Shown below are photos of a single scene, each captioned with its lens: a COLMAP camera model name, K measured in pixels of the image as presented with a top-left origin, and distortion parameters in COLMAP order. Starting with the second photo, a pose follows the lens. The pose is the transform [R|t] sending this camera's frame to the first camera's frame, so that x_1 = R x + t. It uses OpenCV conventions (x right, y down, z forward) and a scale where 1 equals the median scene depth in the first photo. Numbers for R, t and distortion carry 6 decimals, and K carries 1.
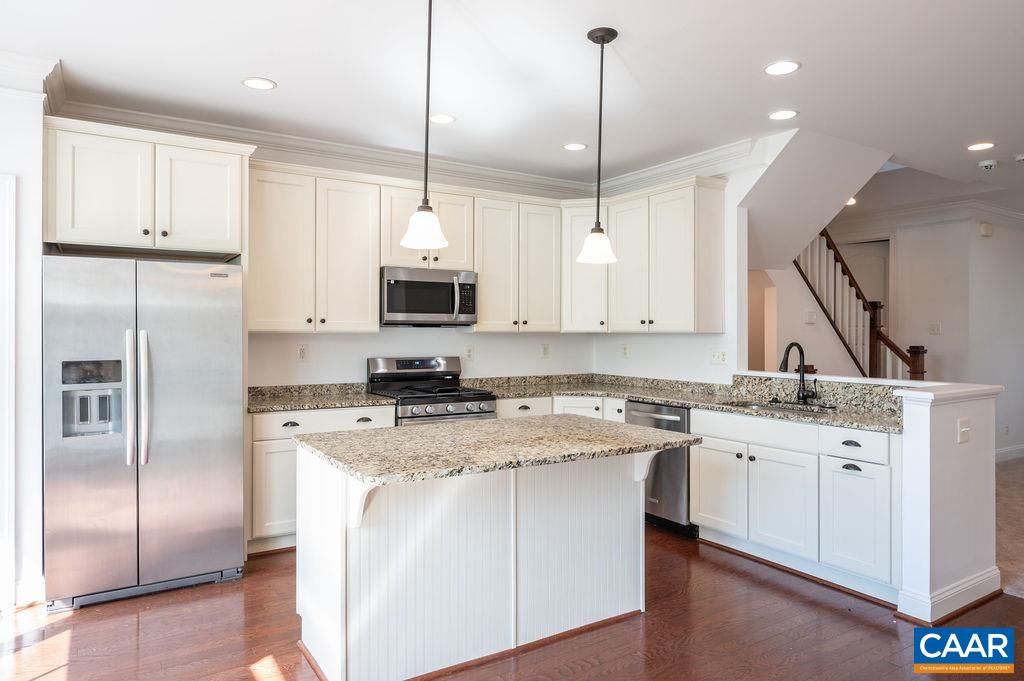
lens RADIAL K [[653.5, 0, 512.0], [0, 653.5, 340.5], [0, 0, 1]] dist [-0.002167, -0.000419]
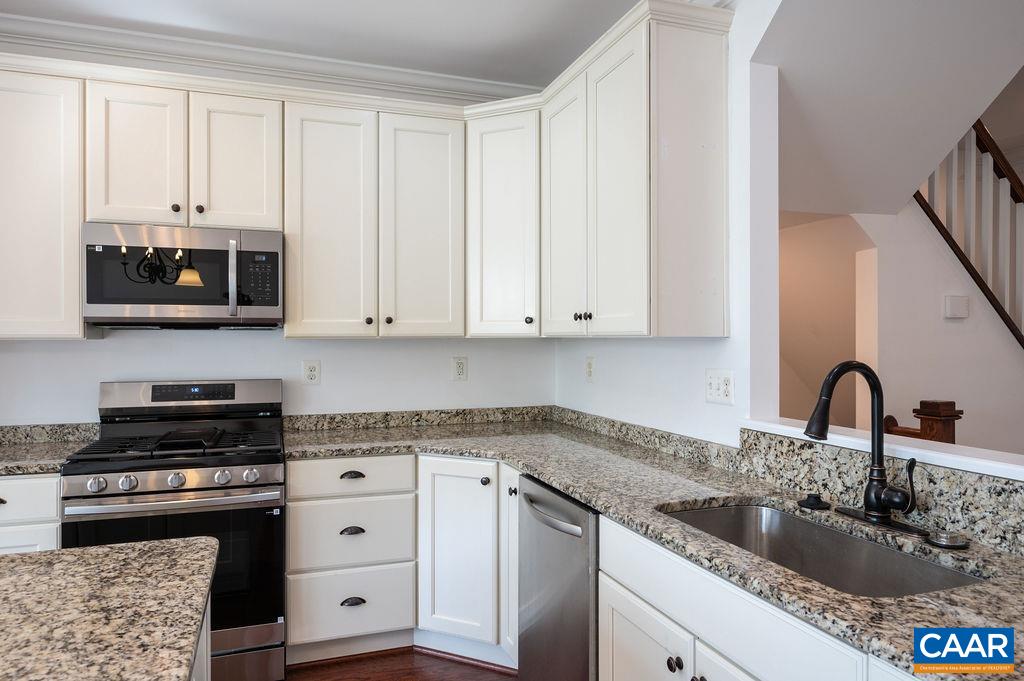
lens RADIAL K [[672.0, 0, 512.0], [0, 672.0, 340.5], [0, 0, 1]] dist [-0.000693, -0.001489]
pose [[0.976871, -0.002541, -0.213814, 0.266522], [0.000715, 0.999963, -0.008619, -0.004789], [0.213827, 0.008267, 0.976836, 0.474168]]
